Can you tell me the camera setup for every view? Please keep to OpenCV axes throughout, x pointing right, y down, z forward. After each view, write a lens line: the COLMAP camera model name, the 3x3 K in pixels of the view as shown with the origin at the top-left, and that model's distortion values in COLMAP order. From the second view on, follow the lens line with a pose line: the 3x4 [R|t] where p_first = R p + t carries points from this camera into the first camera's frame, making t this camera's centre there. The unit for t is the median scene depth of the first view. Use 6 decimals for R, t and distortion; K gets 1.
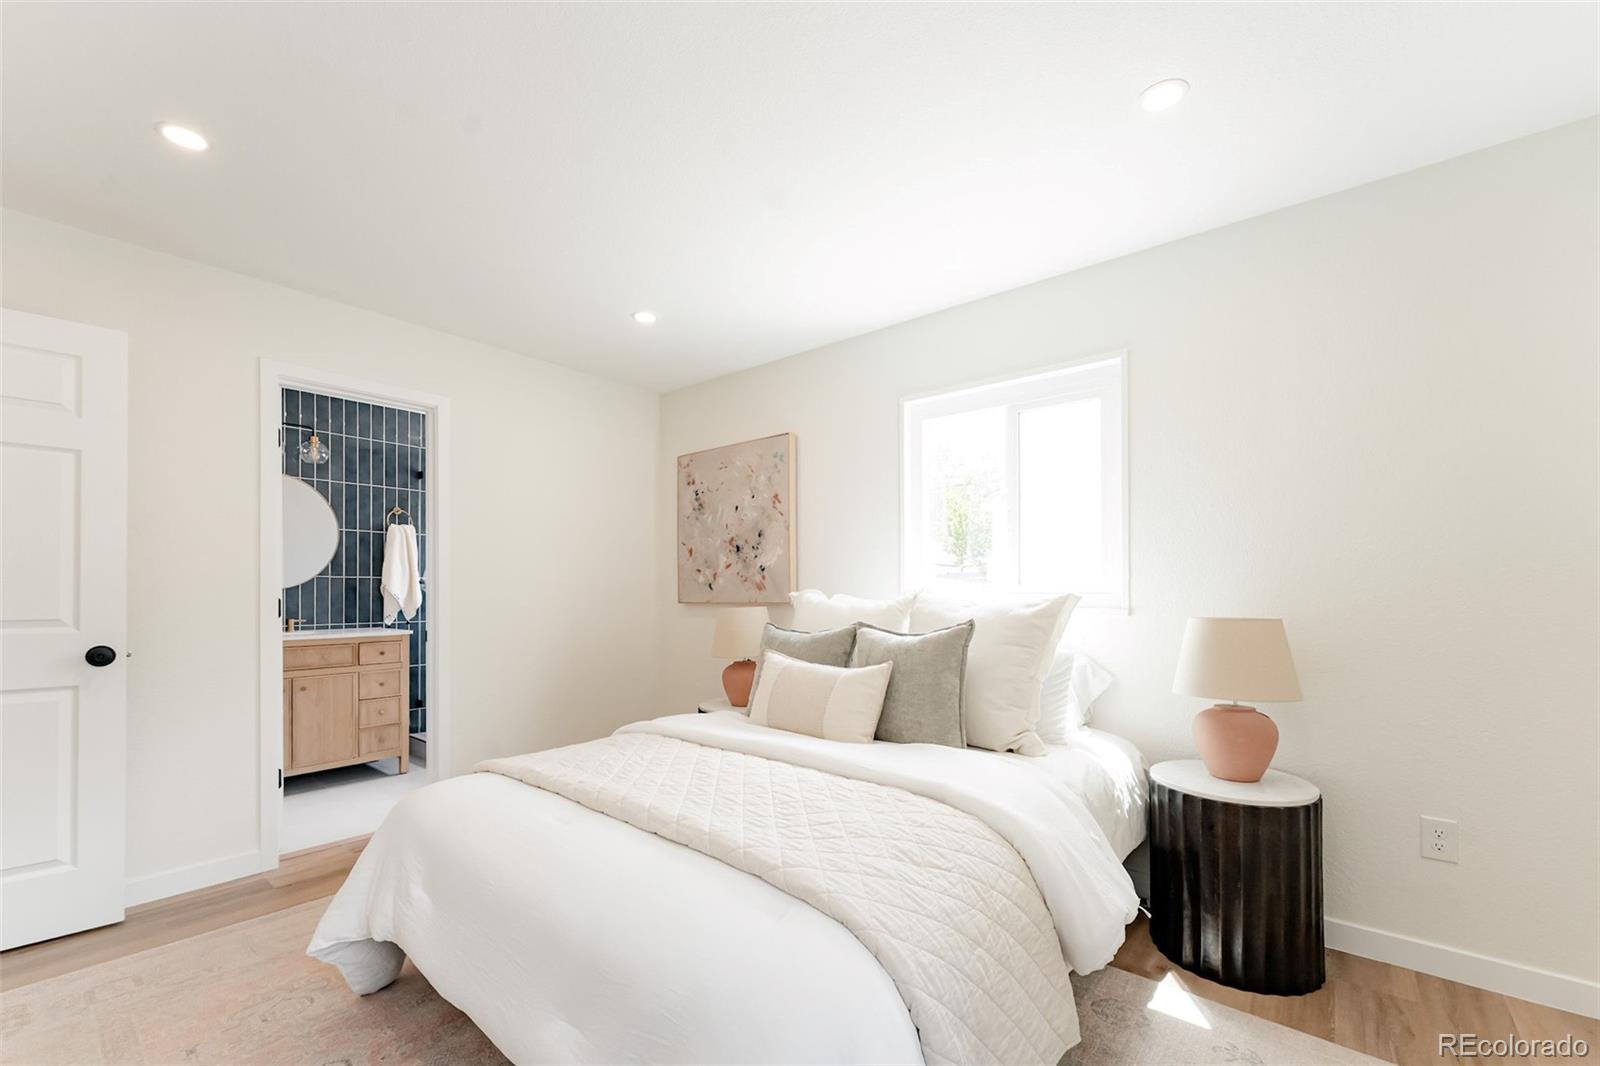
lens RADIAL K [[658.0, 0, 786.1], [0, 658.0, 583.8], [0, 0, 1]] dist [0.004440, -0.003831]
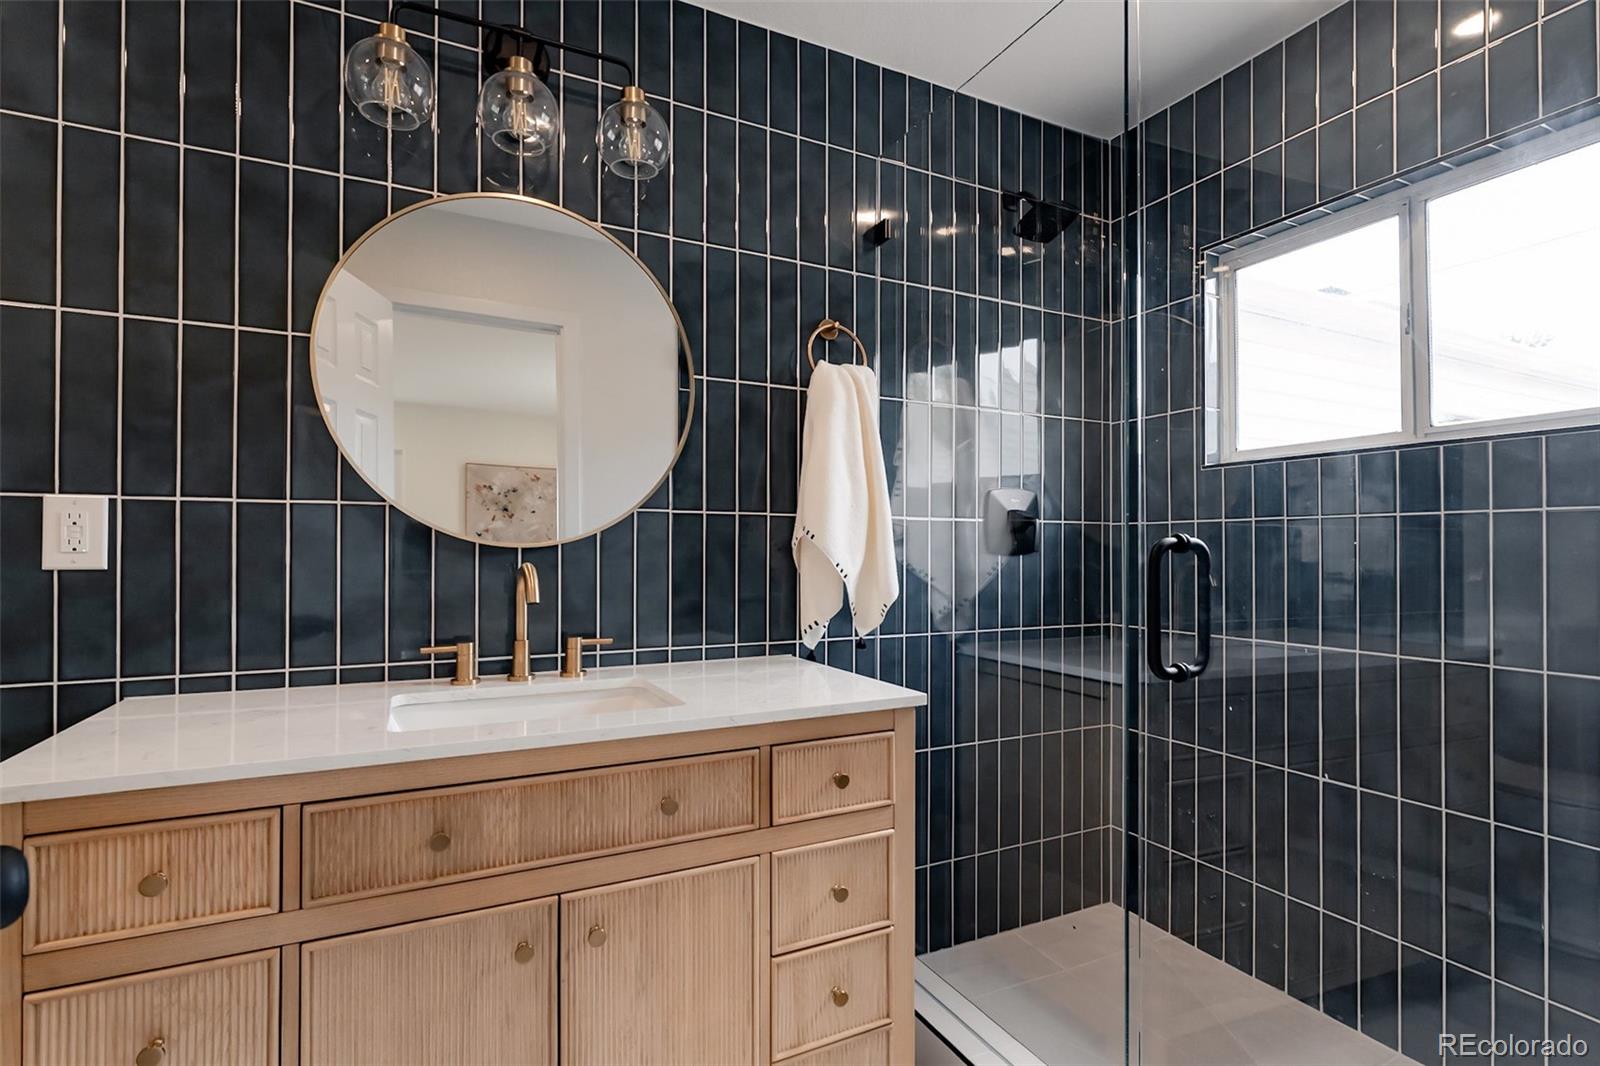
lens RADIAL K [[754.2, 0, 818.6], [0, 754.2, 551.9], [0, 0, 1]] dist [-0.007974, -0.000804]
pose [[0.927085, 0.005646, -0.374808, -0.551421], [-0.002943, 0.999965, 0.007783, 0.009275], [0.374839, -0.006112, 0.927070, 0.772452]]
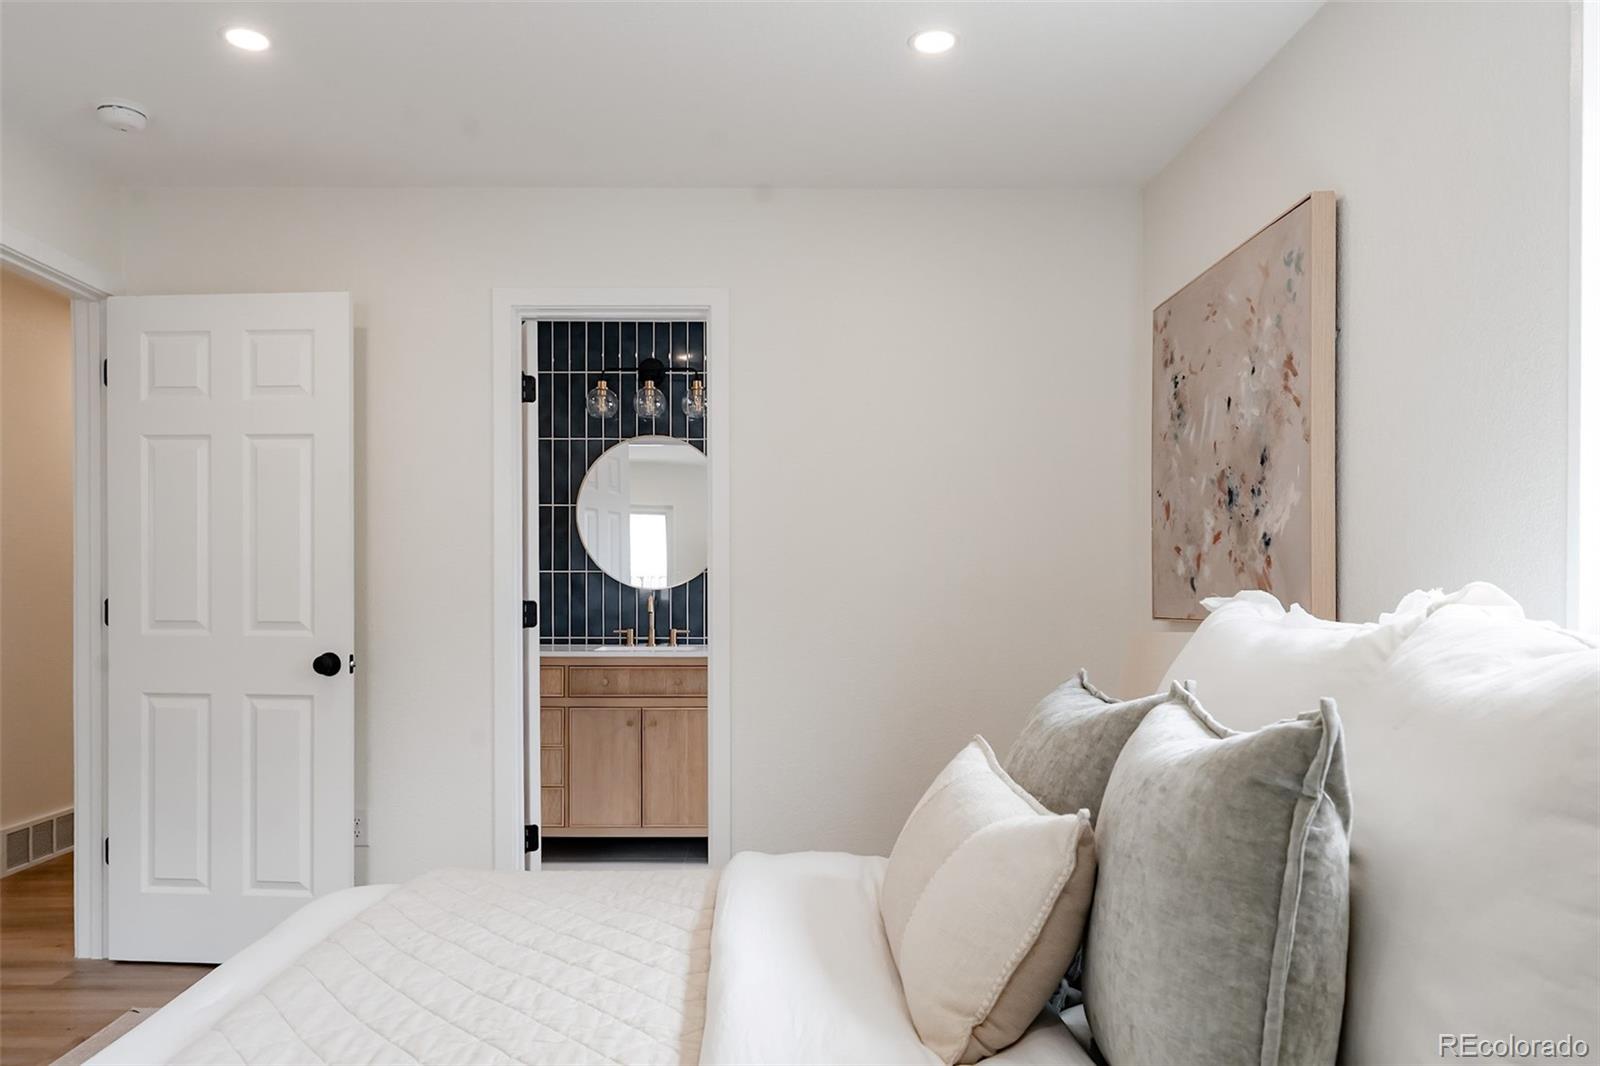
lens RADIAL K [[1082.4, 0, 735.8], [0, 1082.4, 588.5], [0, 0, 1]] dist [0.002679, -0.000068]
pose [[0.643381, 0.001093, -0.765546, 0.260579], [0.004655, 0.999975, 0.005340, 0.001776], [0.765532, -0.006999, 0.643360, 0.292242]]
